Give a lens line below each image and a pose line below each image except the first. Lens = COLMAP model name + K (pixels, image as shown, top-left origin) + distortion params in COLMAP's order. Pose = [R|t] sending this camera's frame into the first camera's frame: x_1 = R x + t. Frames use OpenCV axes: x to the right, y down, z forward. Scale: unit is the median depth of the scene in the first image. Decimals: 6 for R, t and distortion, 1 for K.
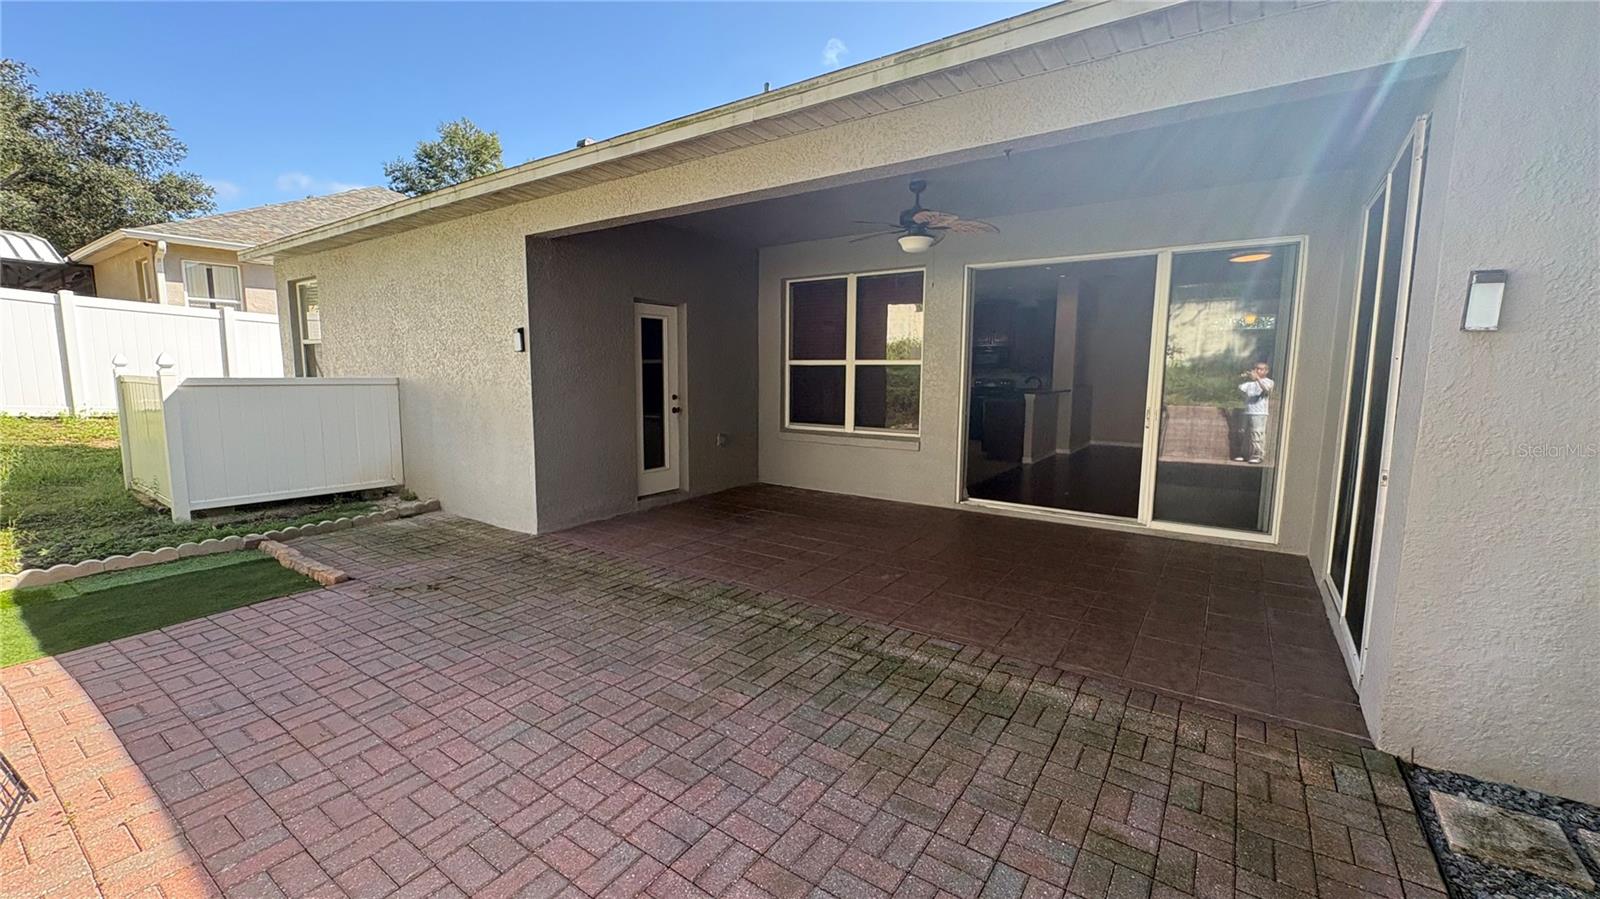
lens RADIAL K [[637.9, 0, 800.0], [0, 637.9, 449.5], [0, 0, 1]] dist [-0.000150, 0.000080]
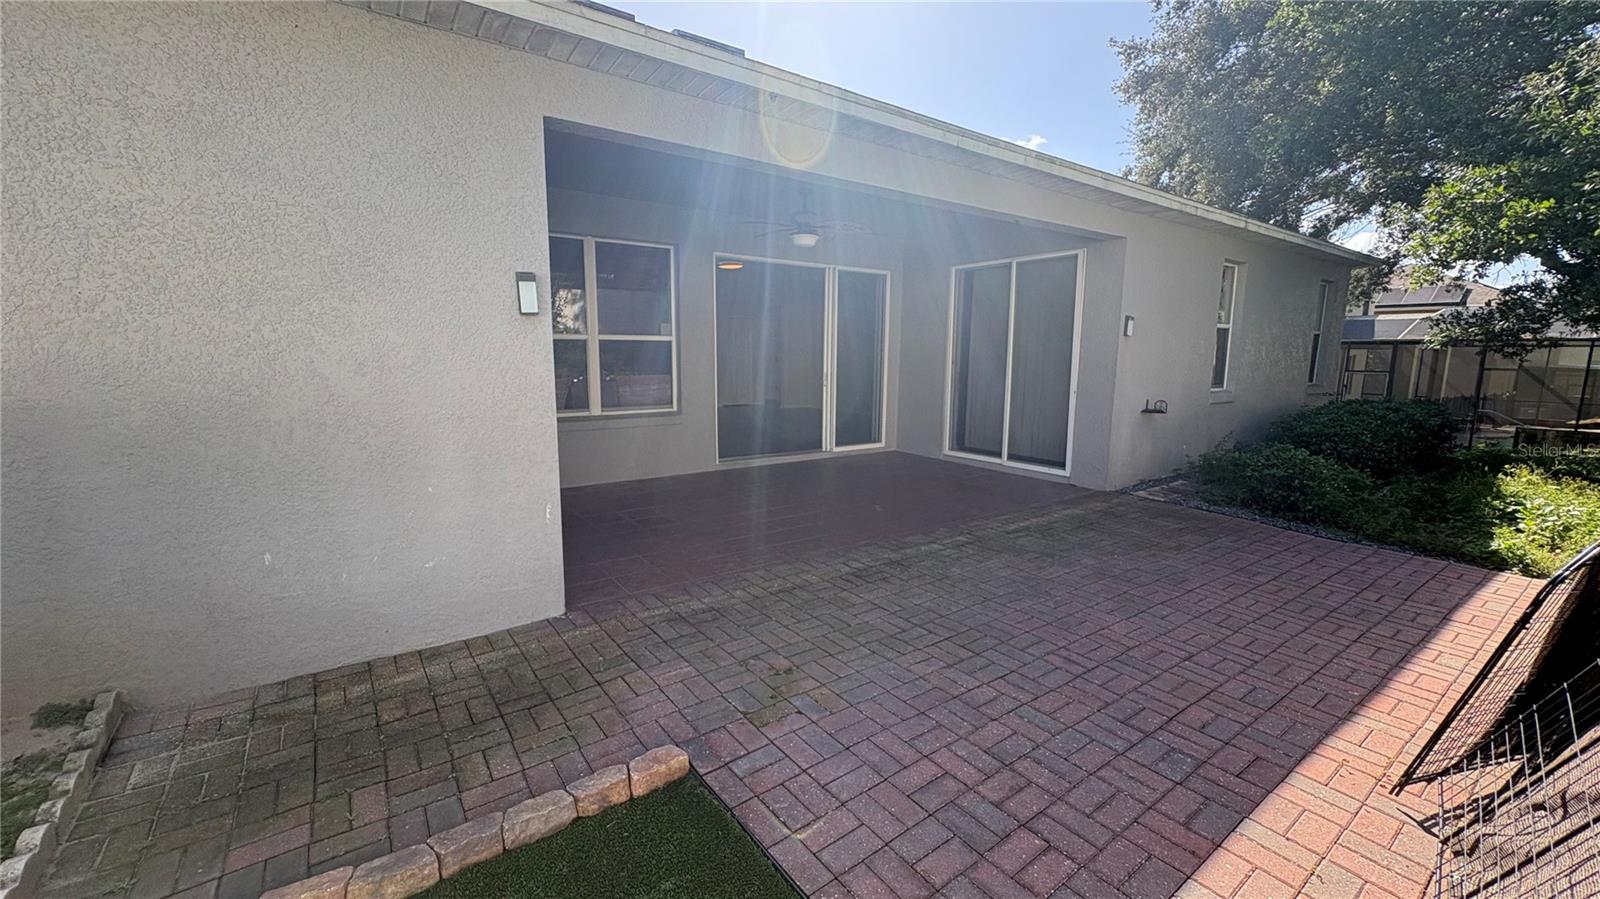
lens RADIAL K [[637.9, 0, 800.0], [0, 637.9, 449.5], [0, 0, 1]] dist [-0.000150, 0.000080]
pose [[0.337097, -0.148430, 0.929696, -1.154220], [0.112071, 0.986799, 0.116911, -0.091714], [-0.934776, 0.064781, 0.349281, 0.729153]]
